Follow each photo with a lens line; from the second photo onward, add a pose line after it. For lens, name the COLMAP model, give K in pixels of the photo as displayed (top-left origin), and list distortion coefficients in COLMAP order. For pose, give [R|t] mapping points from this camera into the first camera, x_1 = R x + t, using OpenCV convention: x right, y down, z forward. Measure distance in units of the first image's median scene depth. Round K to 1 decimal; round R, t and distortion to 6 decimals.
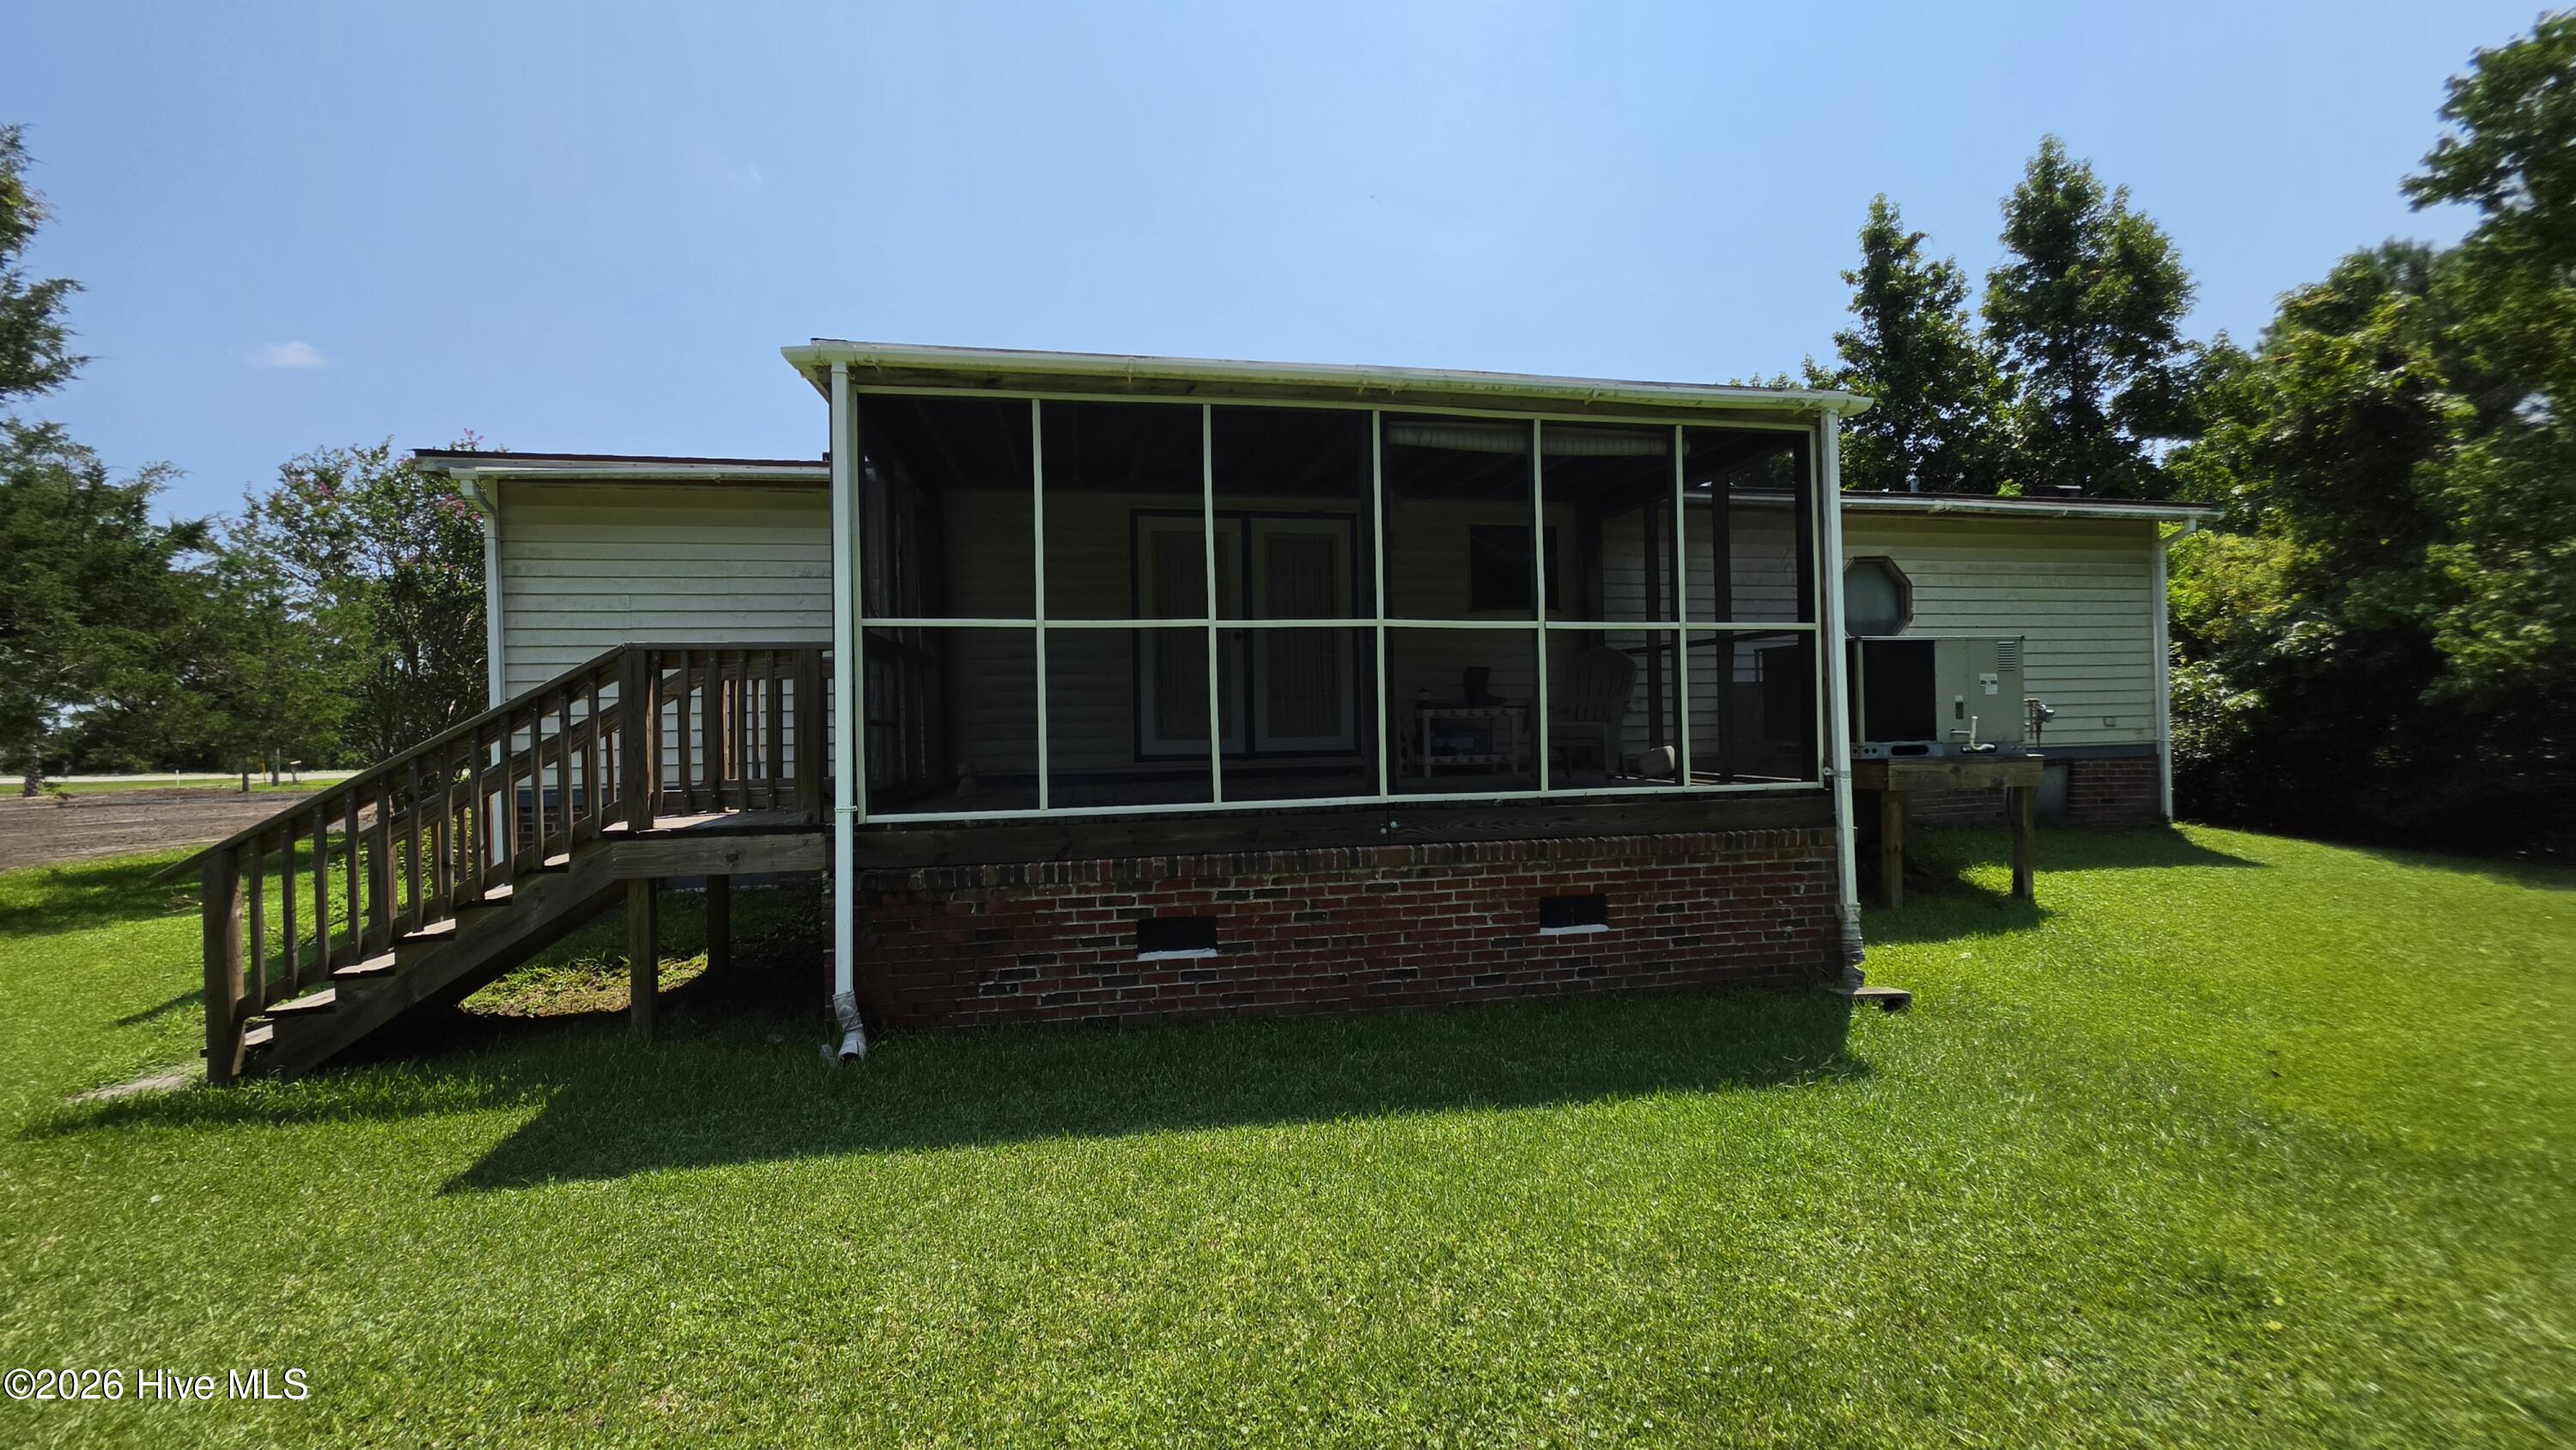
lens RADIAL K [[1037.1, 0, 1306.3], [0, 1037.1, 728.0], [0, 0, 1]] dist [-0.005615, 0.001797]
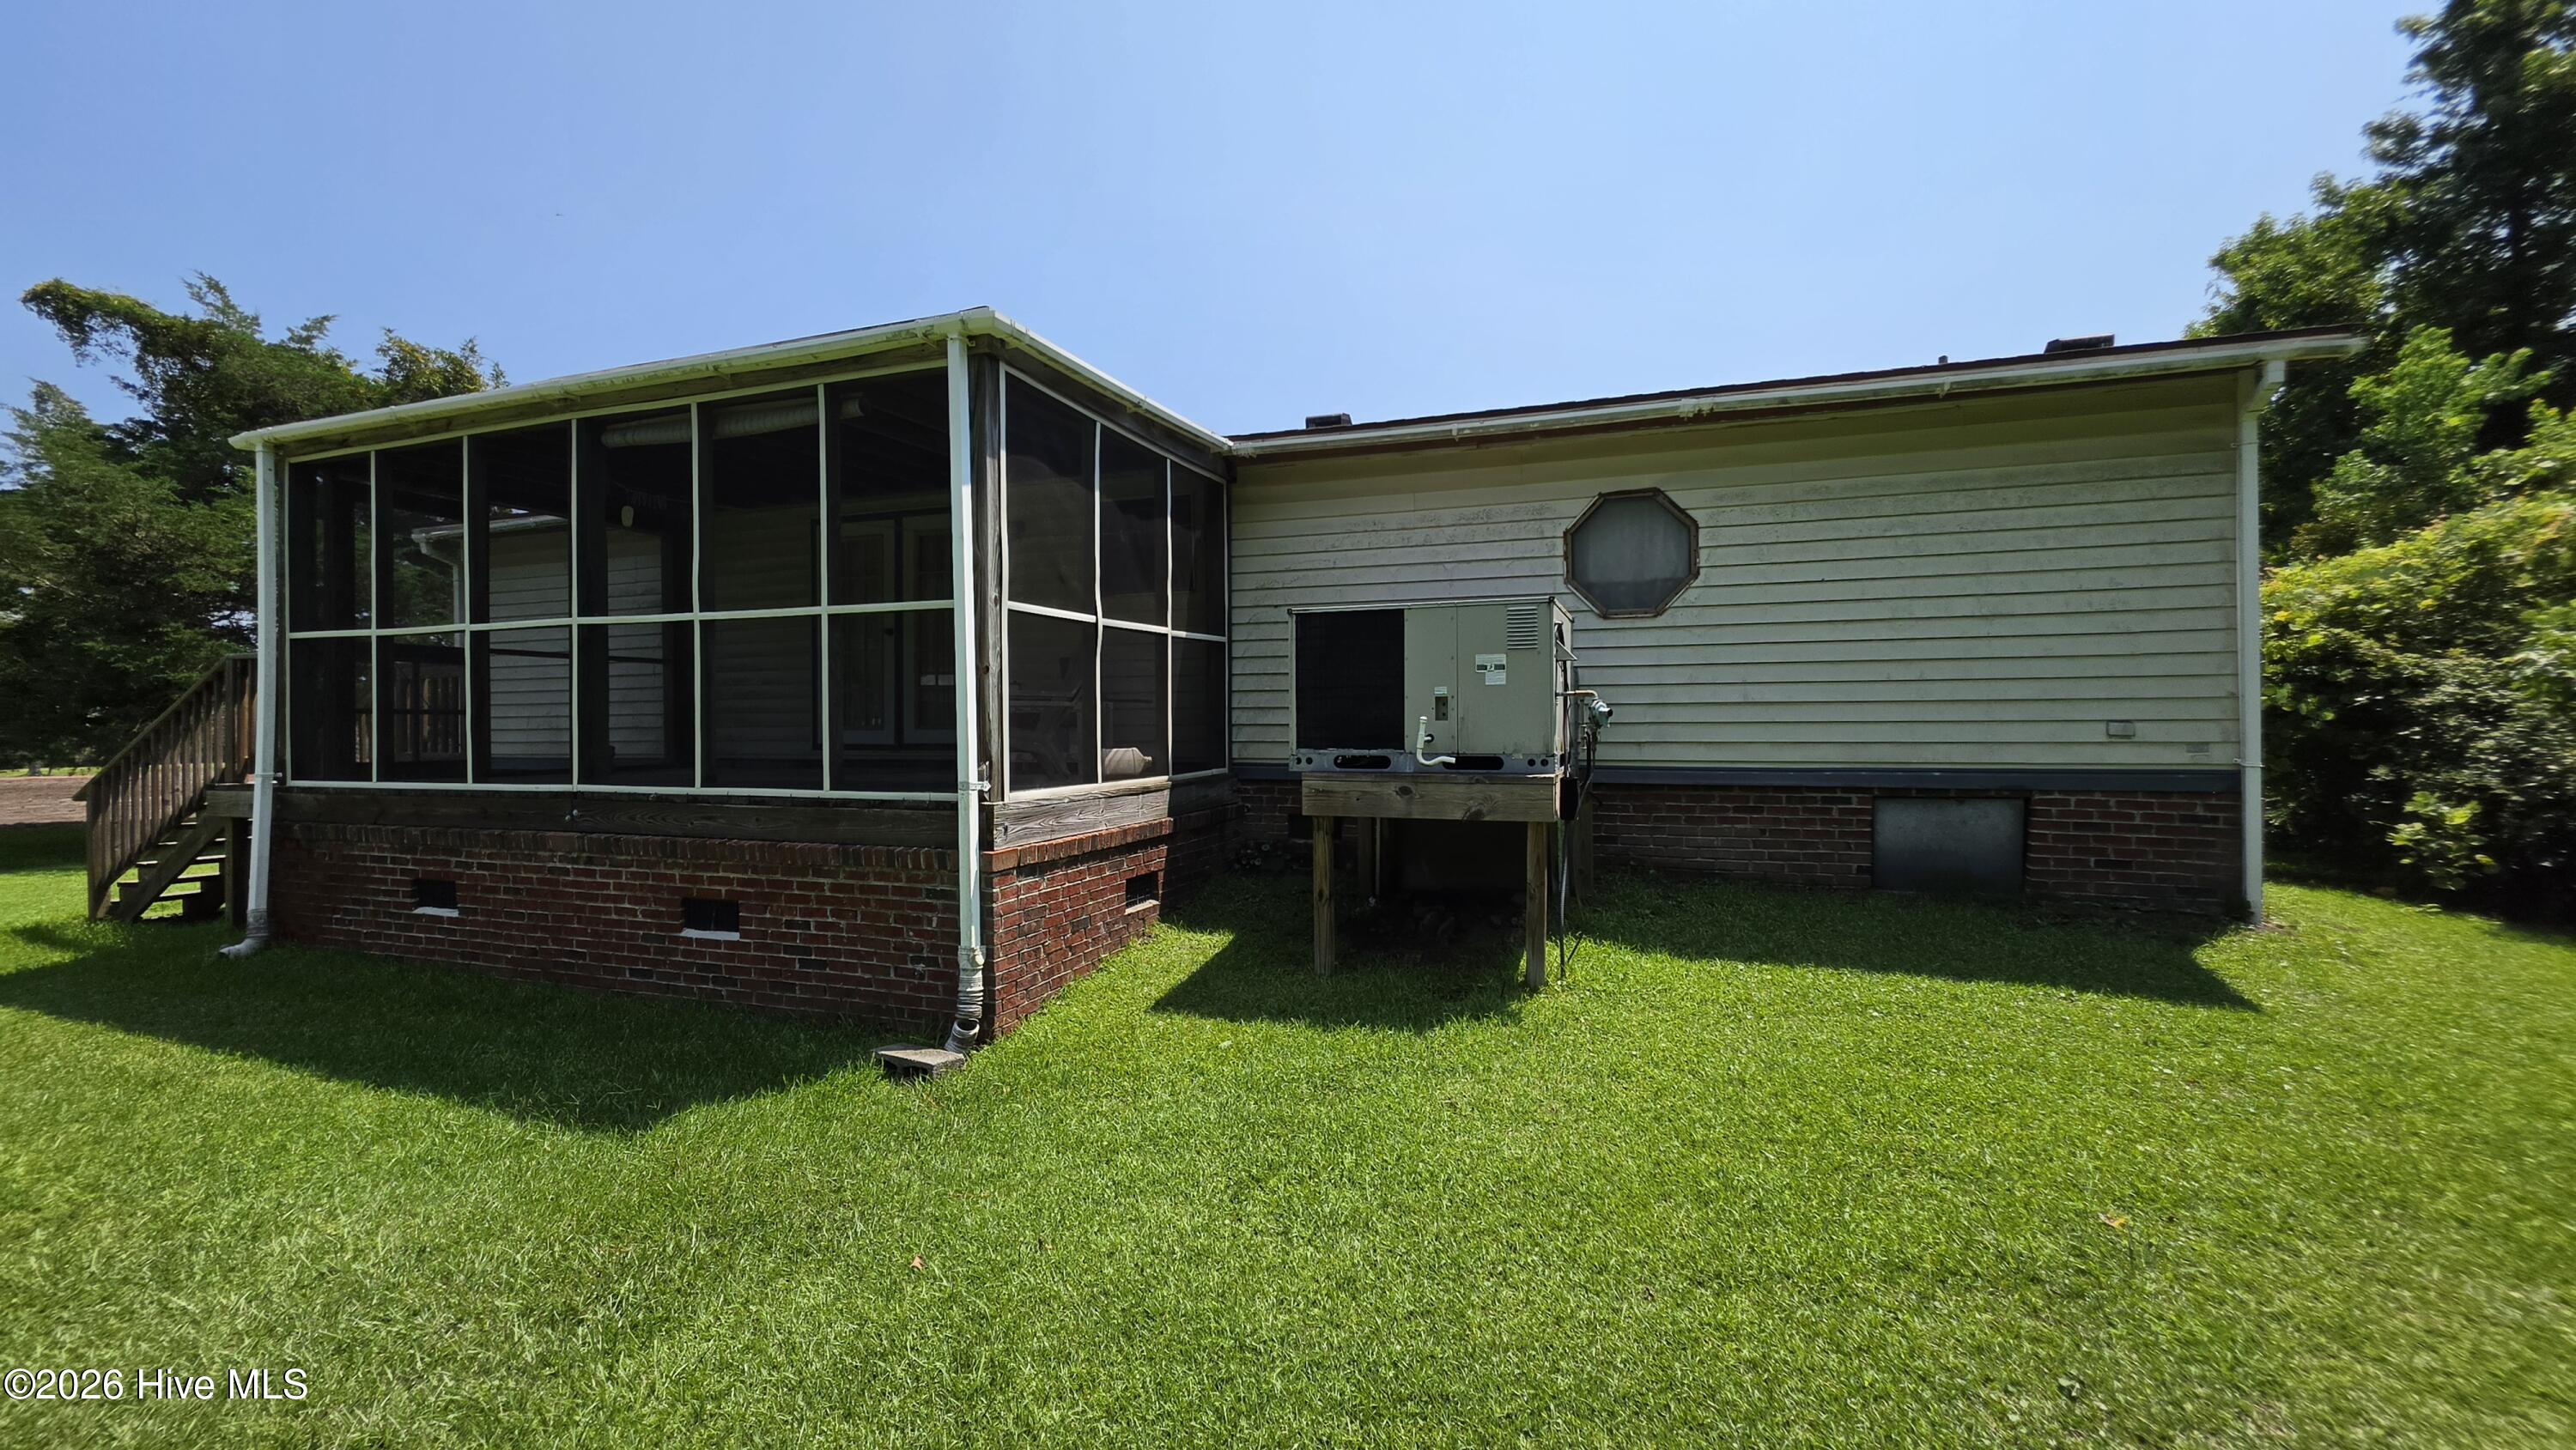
lens RADIAL K [[1037.1, 0, 1302.0], [0, 1037.1, 734.2], [0, 0, 1]] dist [-0.005615, 0.001797]
pose [[0.858728, 0.019816, -0.512049, 1.139894], [-0.013243, 0.999776, 0.016481, -0.011911], [0.512261, -0.007372, 0.858798, 0.435202]]
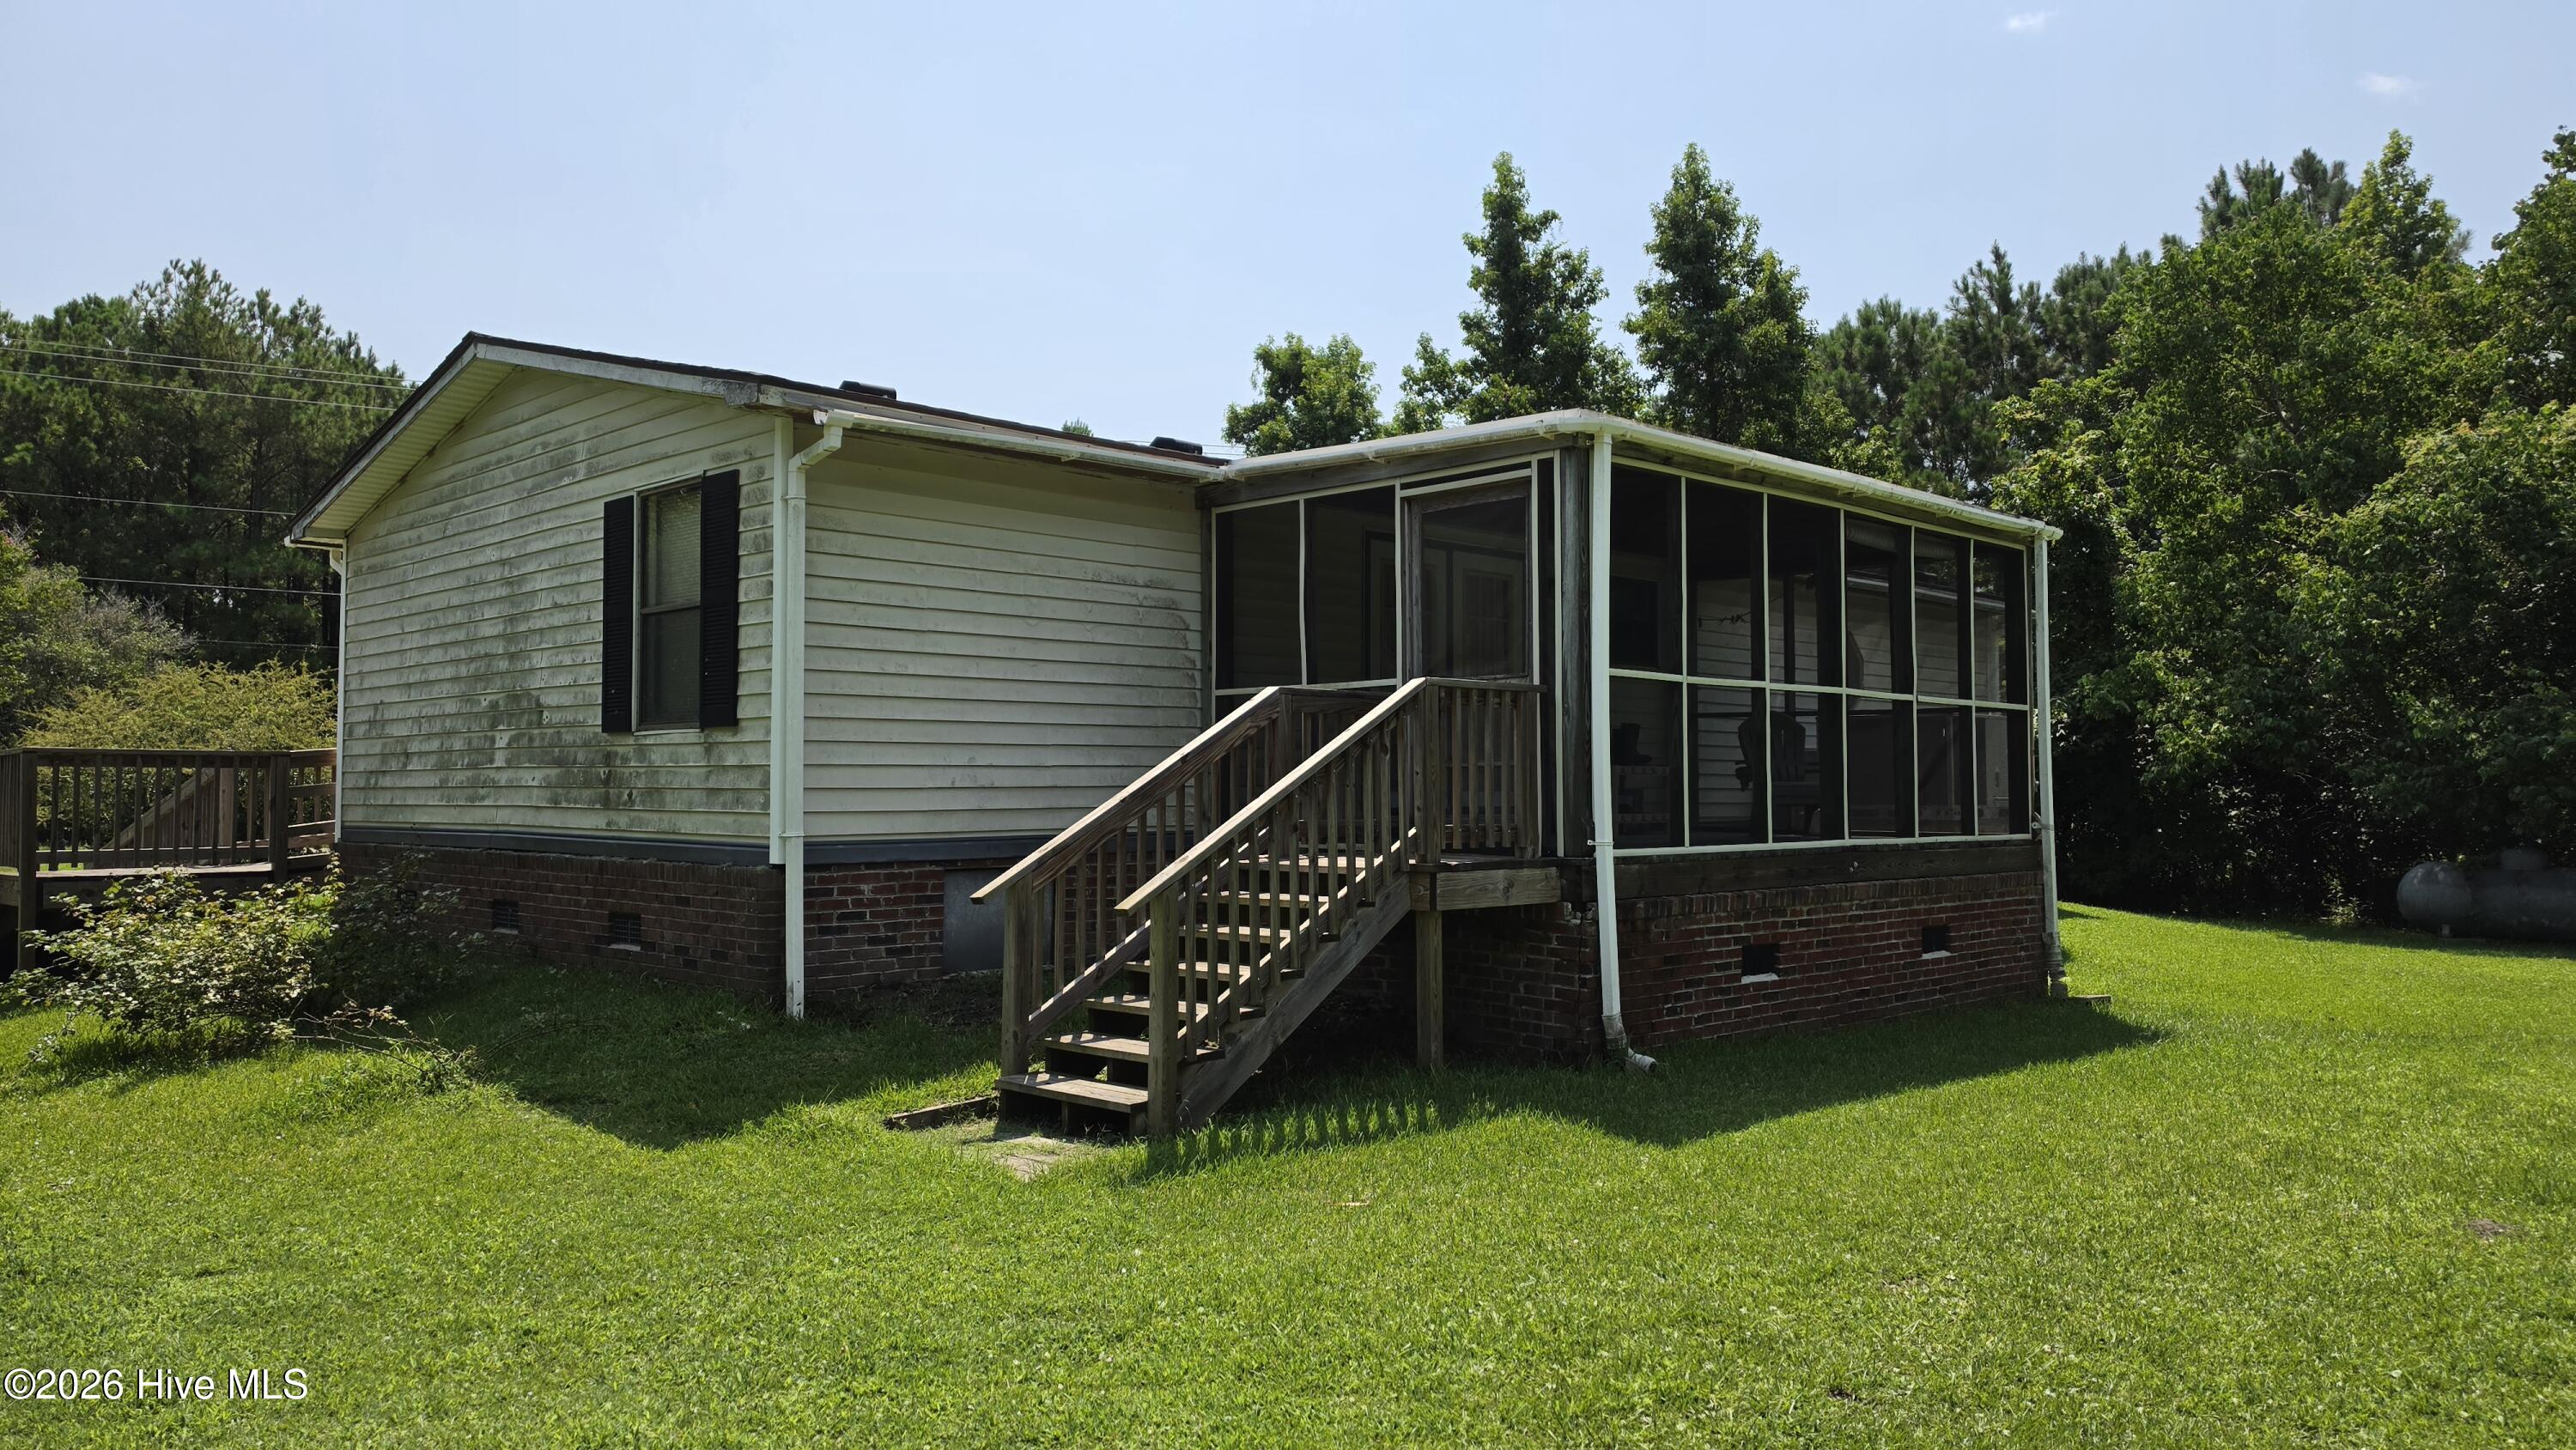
lens RADIAL K [[1751.8, 0, 1274.4], [0, 1751.8, 713.0], [0, 0, 1]] dist [0.029563, -0.000771]
pose [[0.845440, 0.044908, 0.532178, -1.391539], [-0.018598, 0.998330, -0.054699, 0.039621], [-0.533746, 0.036348, 0.844864, -0.297315]]
